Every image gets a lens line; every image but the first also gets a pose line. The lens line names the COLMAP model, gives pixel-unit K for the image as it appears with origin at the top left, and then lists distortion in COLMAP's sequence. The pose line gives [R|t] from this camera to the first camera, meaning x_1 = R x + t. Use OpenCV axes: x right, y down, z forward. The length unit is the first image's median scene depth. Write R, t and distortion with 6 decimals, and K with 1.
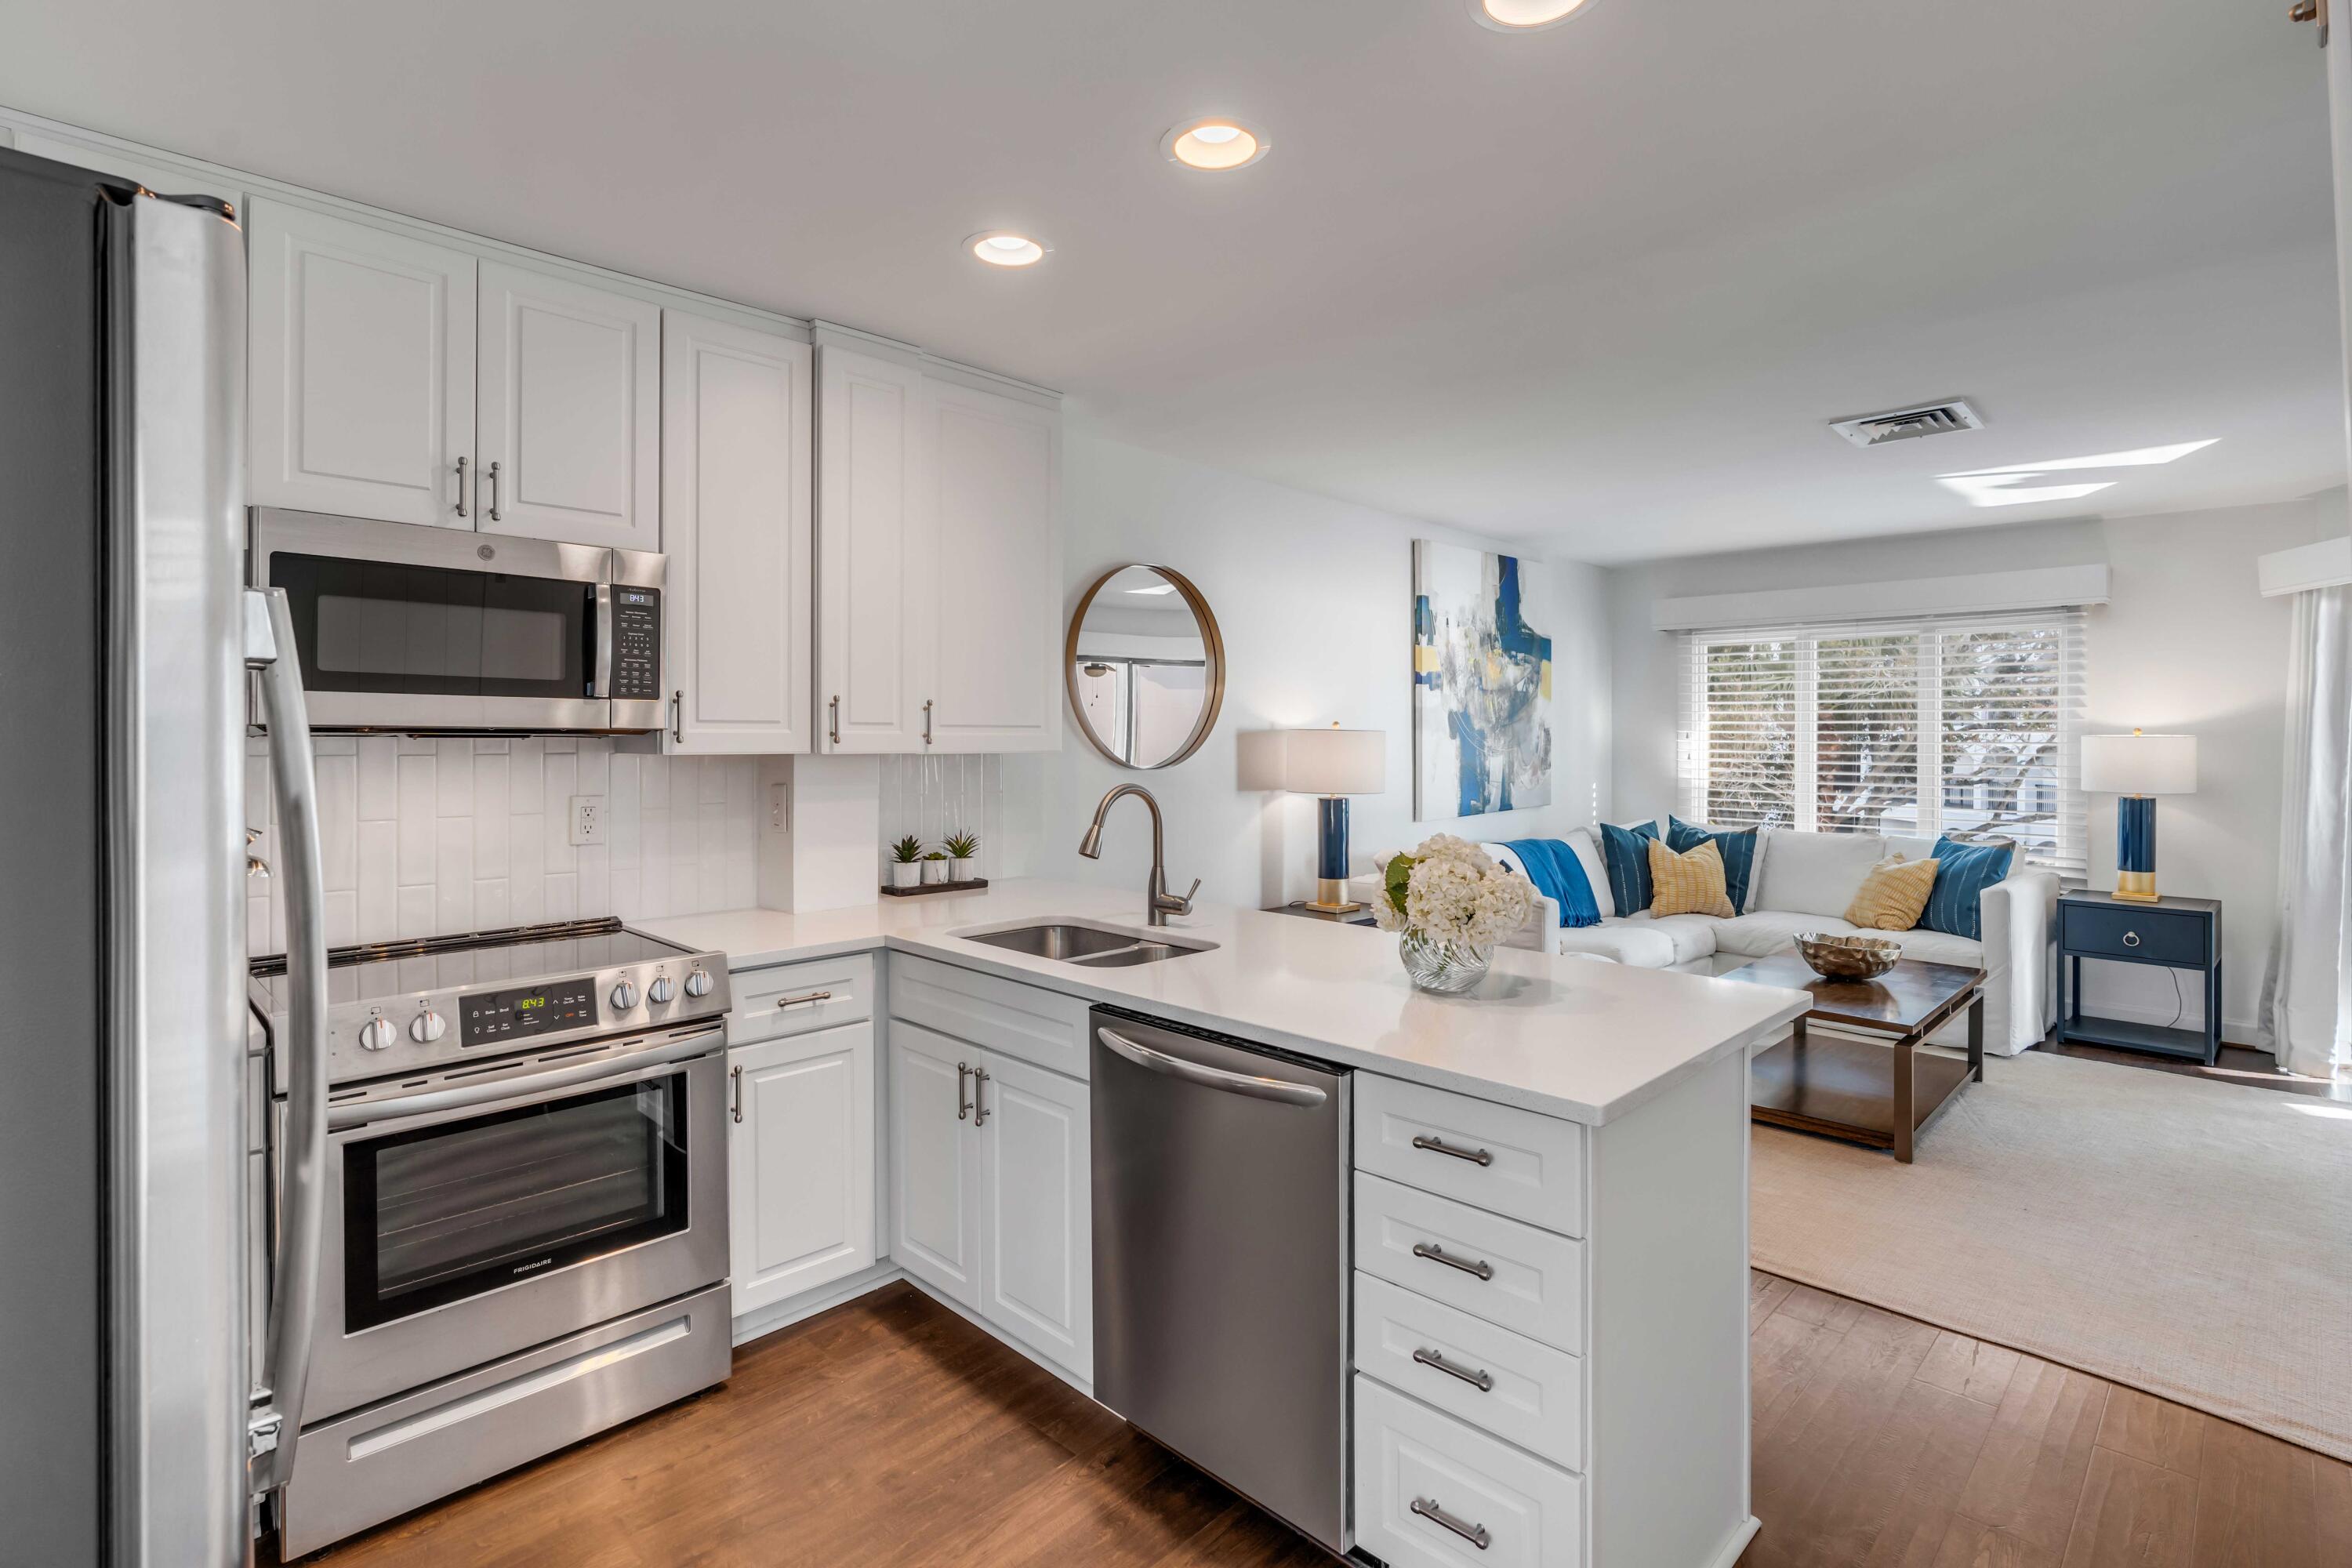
lens RADIAL K [[1095.1, 0, 1208.7], [0, 1095.1, 737.1], [0, 0, 1]] dist [-0.009847, 0.004193]
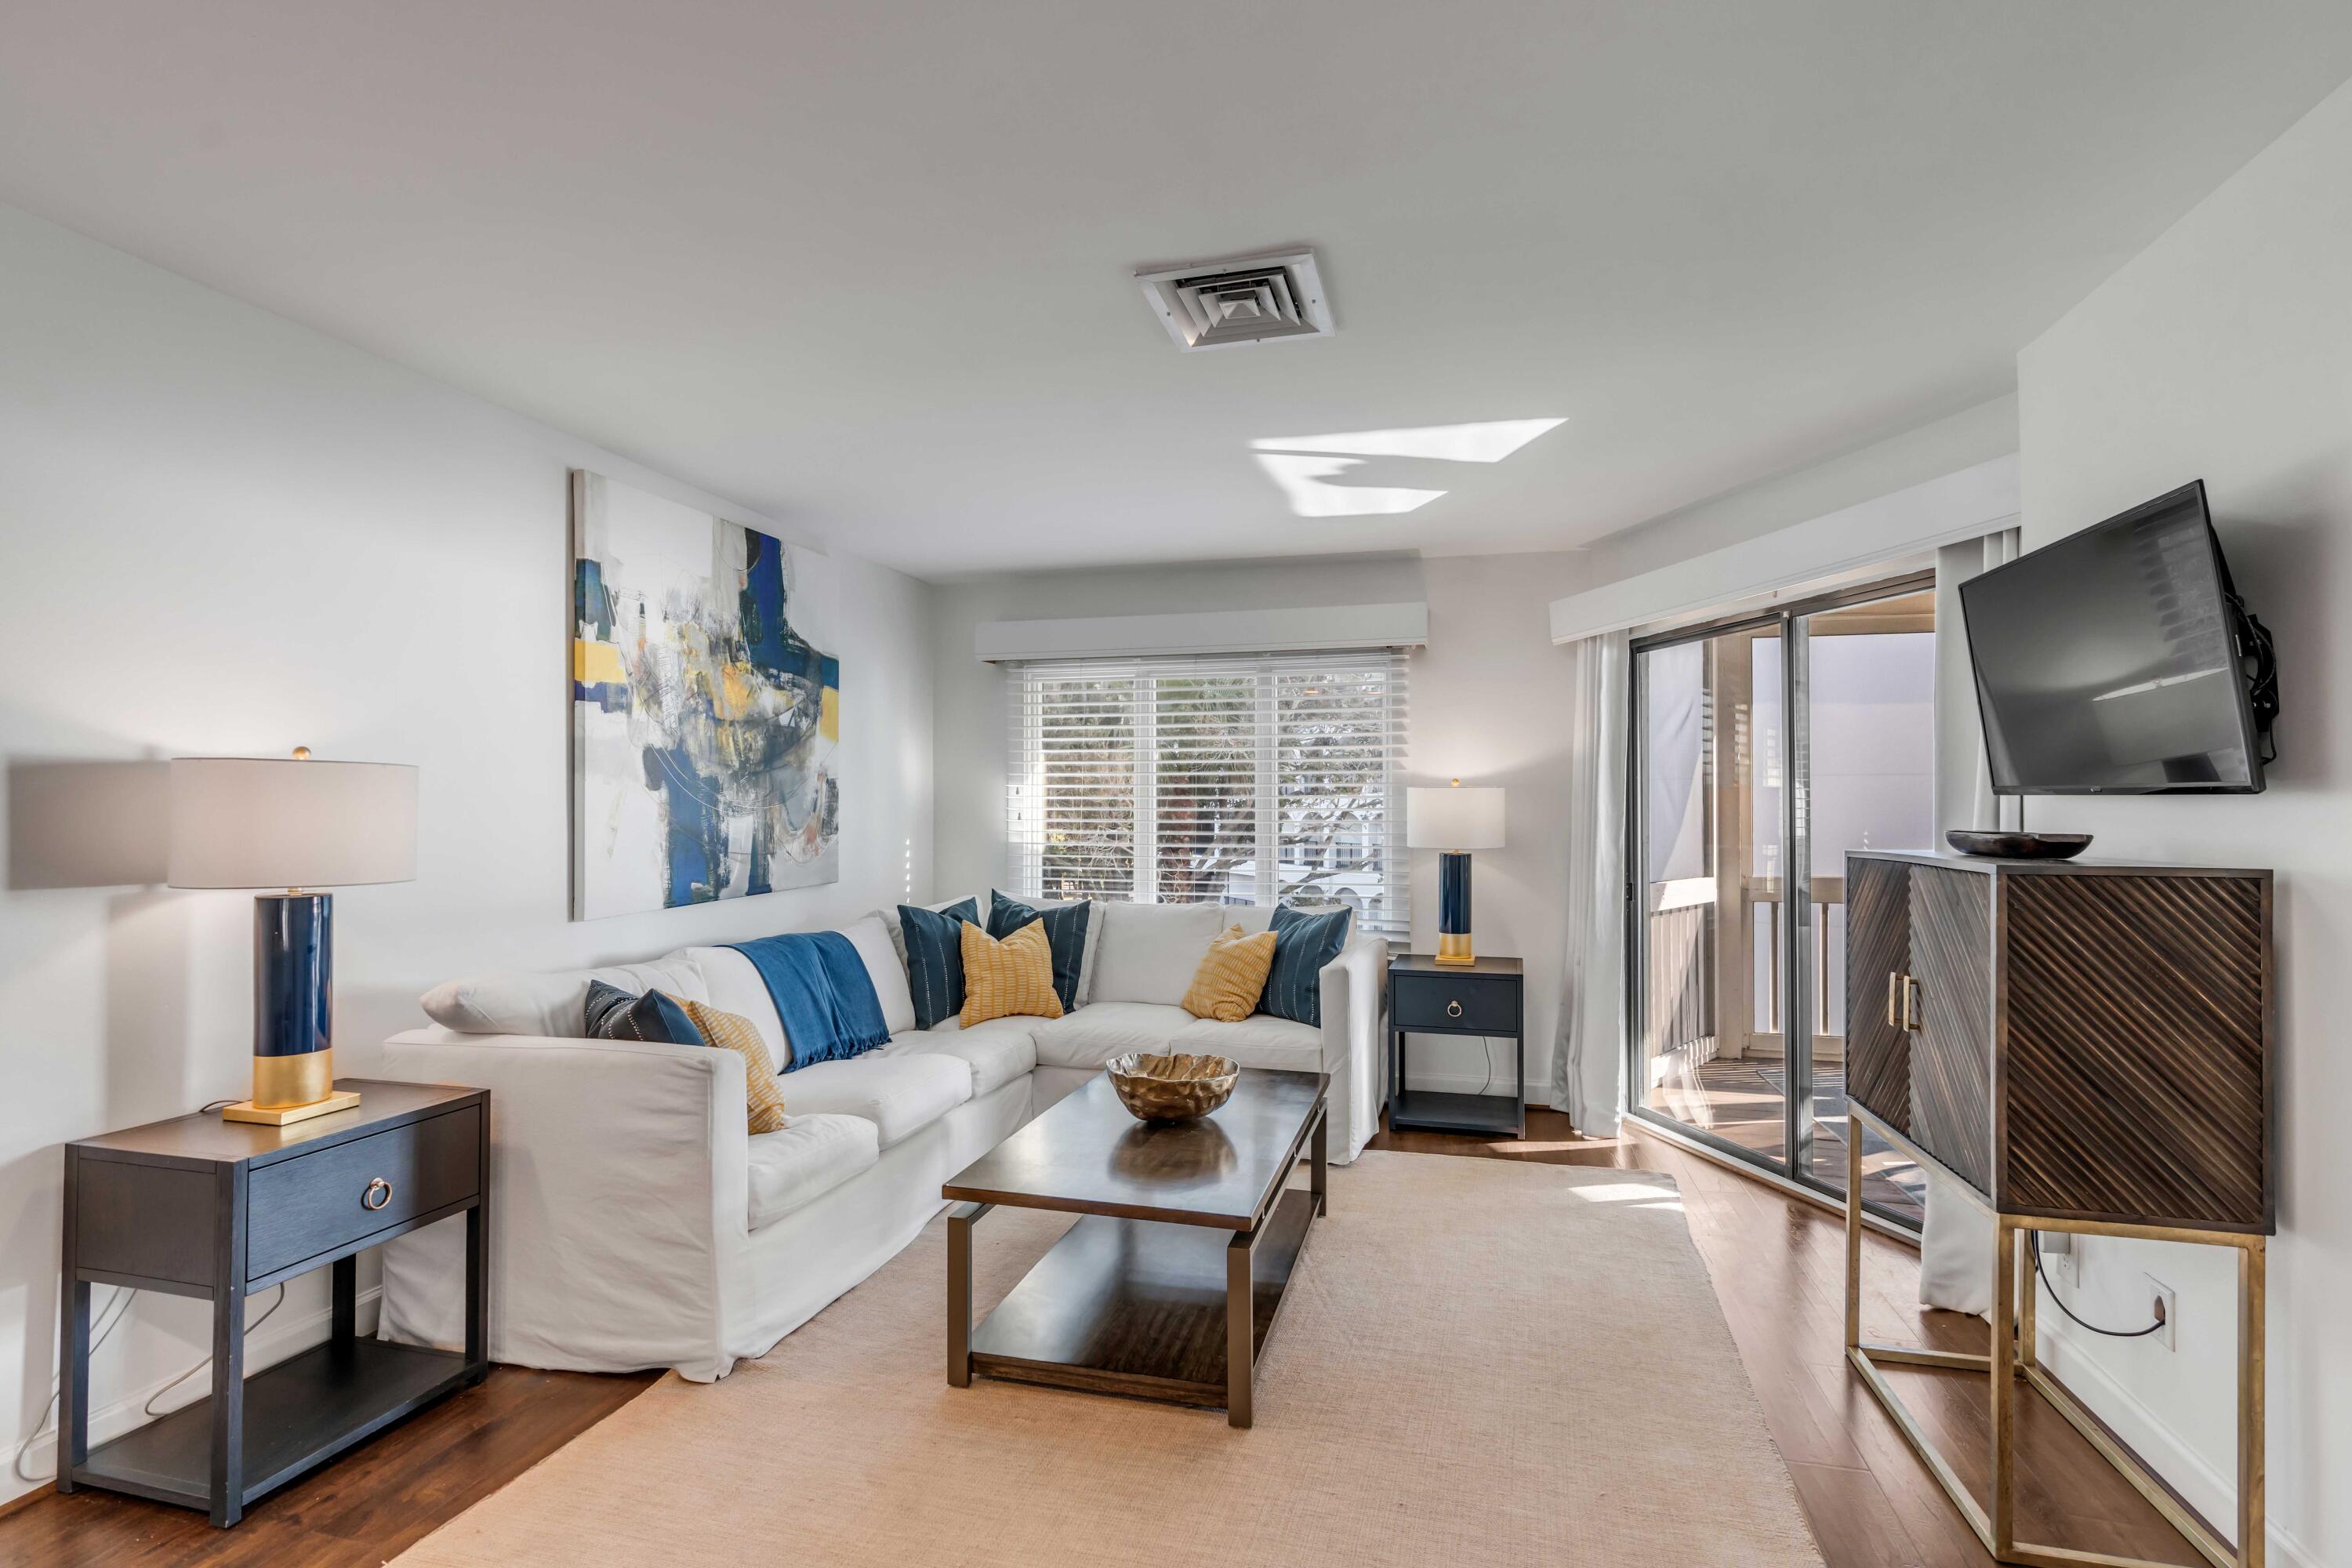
lens RADIAL K [[1095.1, 0, 1180.0], [0, 1095.1, 789.9], [0, 0, 1]] dist [-0.009847, 0.004193]
pose [[0.874339, 0.002167, 0.485311, 0.330636], [0.004967, 0.999898, -0.013413, 0.021932], [-0.485291, 0.014138, 0.874239, 0.506789]]
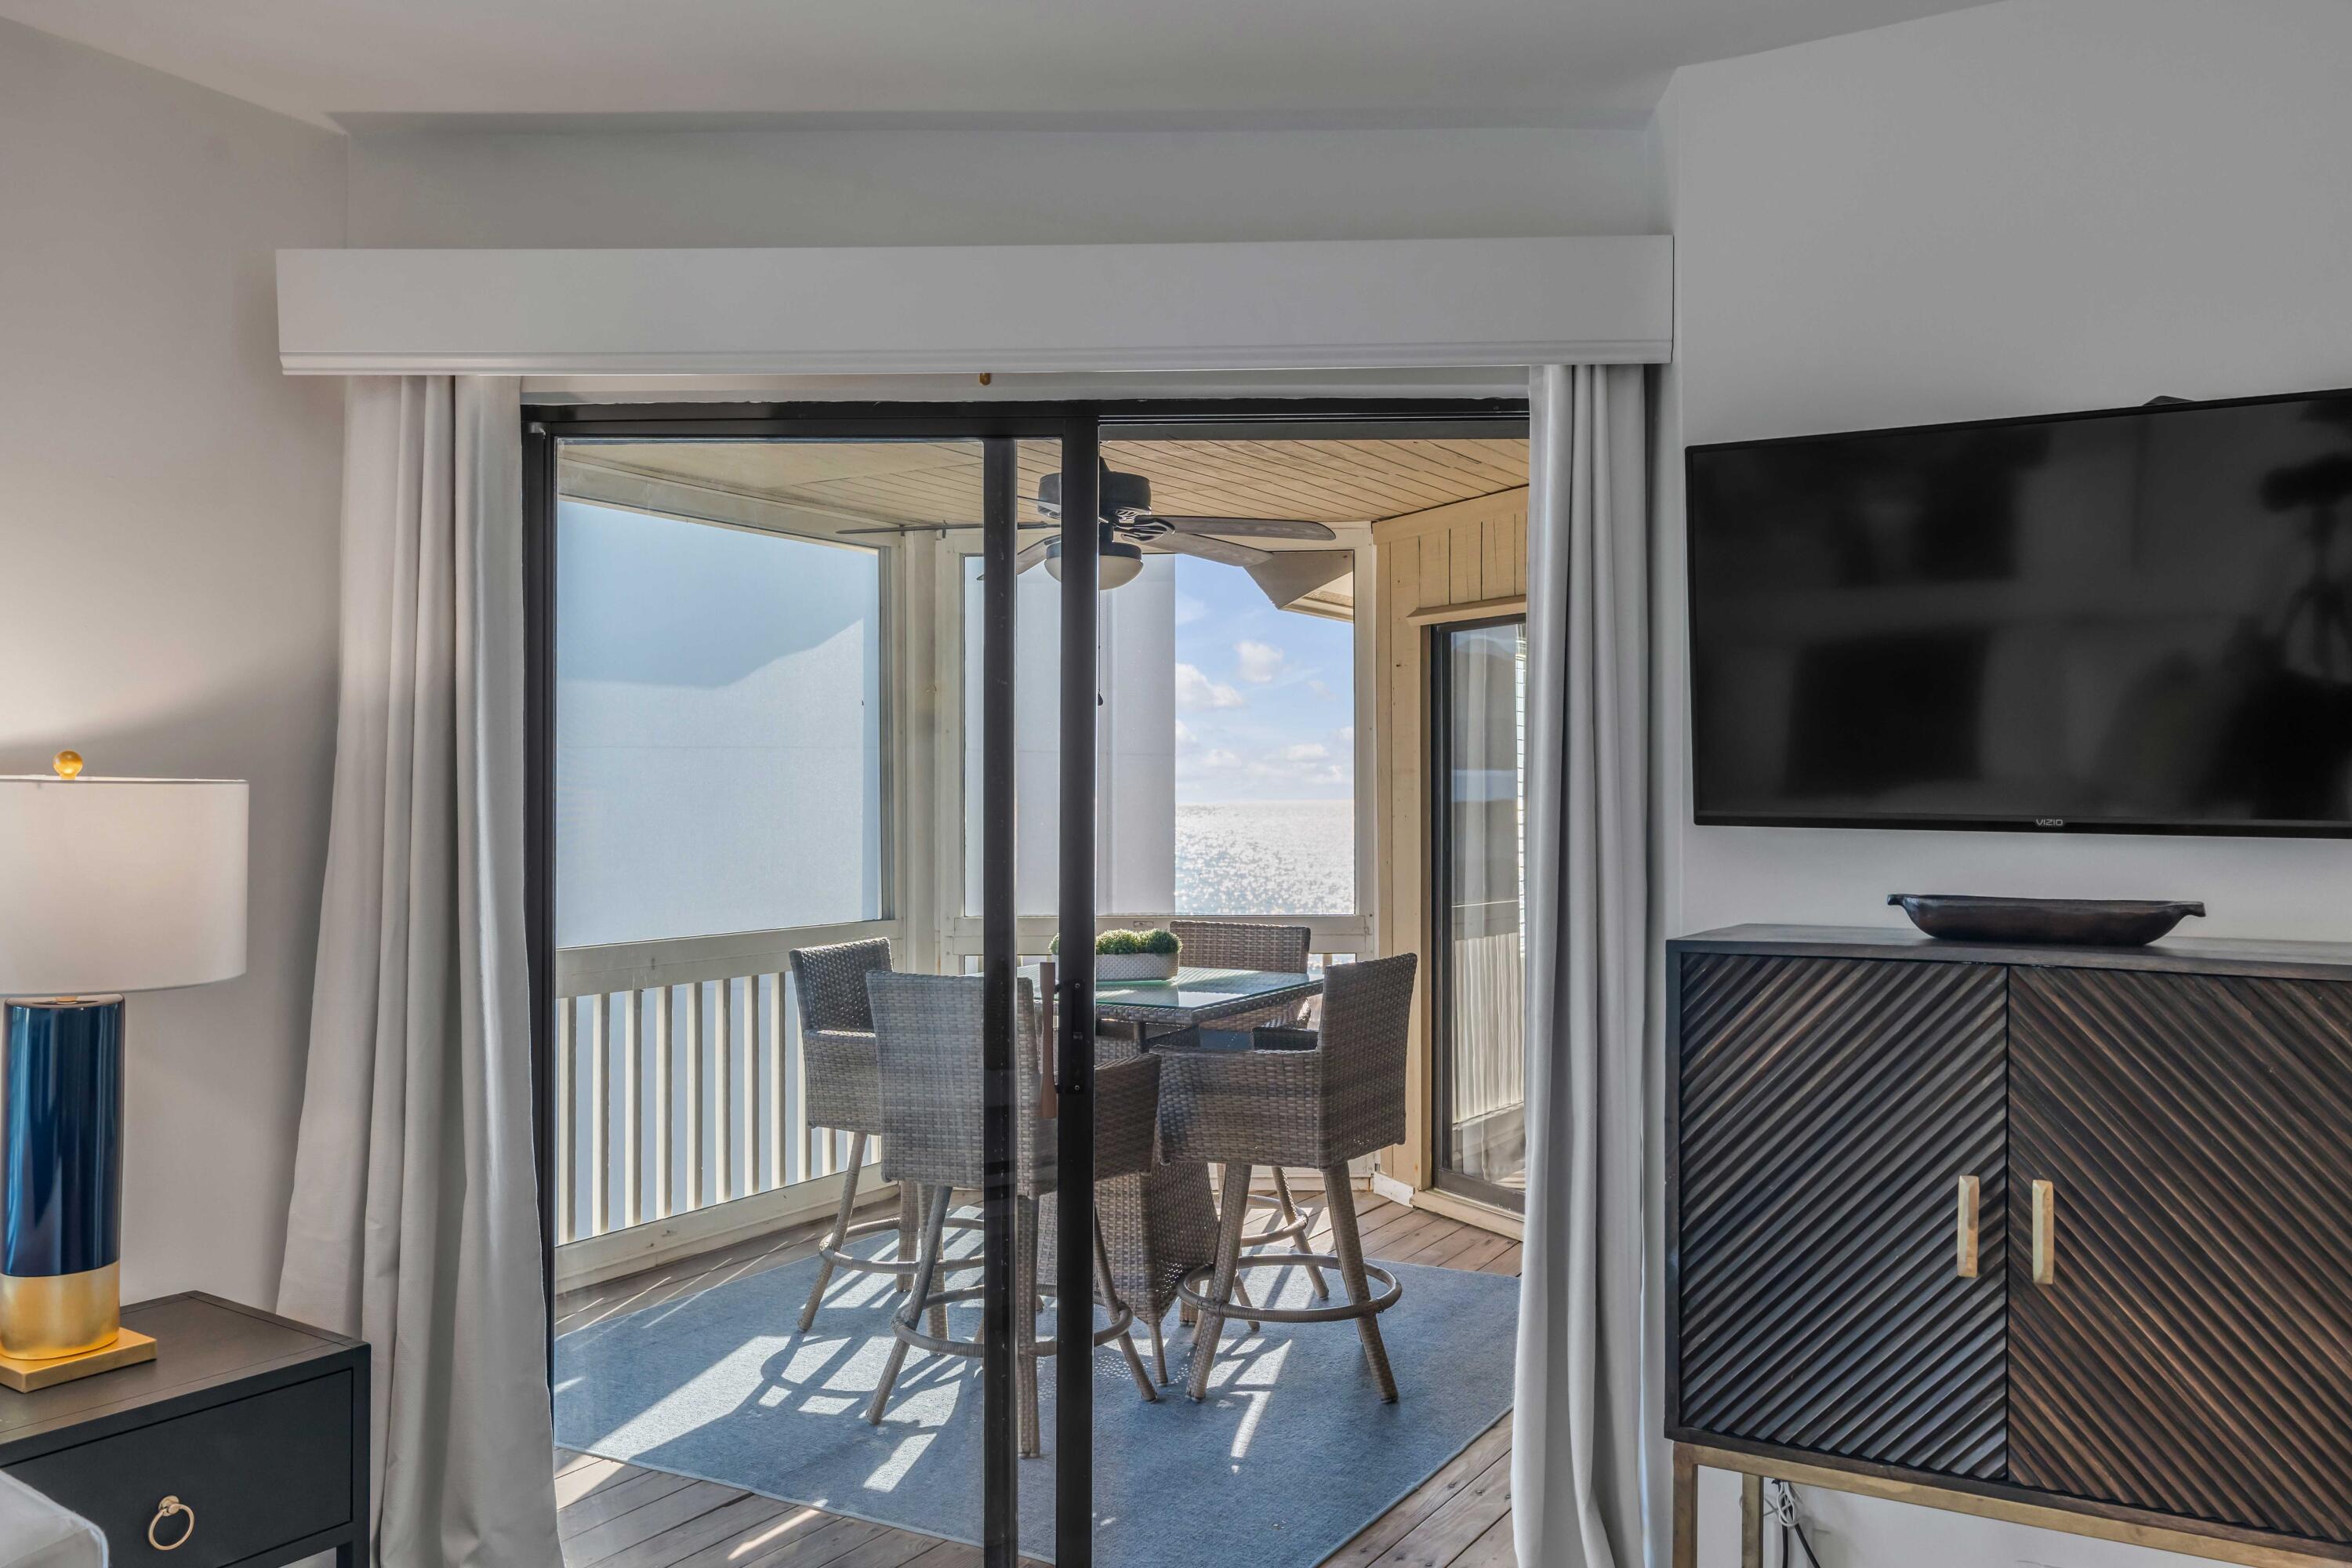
lens RADIAL K [[1877.4, 0, 1171.5], [0, 1877.4, 780.1], [0, 0, 1]] dist [0.006703, 0.000416]
pose [[-0.208458, -0.002705, 0.978027, 0.542894], [0.001032, 0.999995, 0.002986, -0.004400], [-0.978031, 0.001632, -0.208455, 1.397226]]
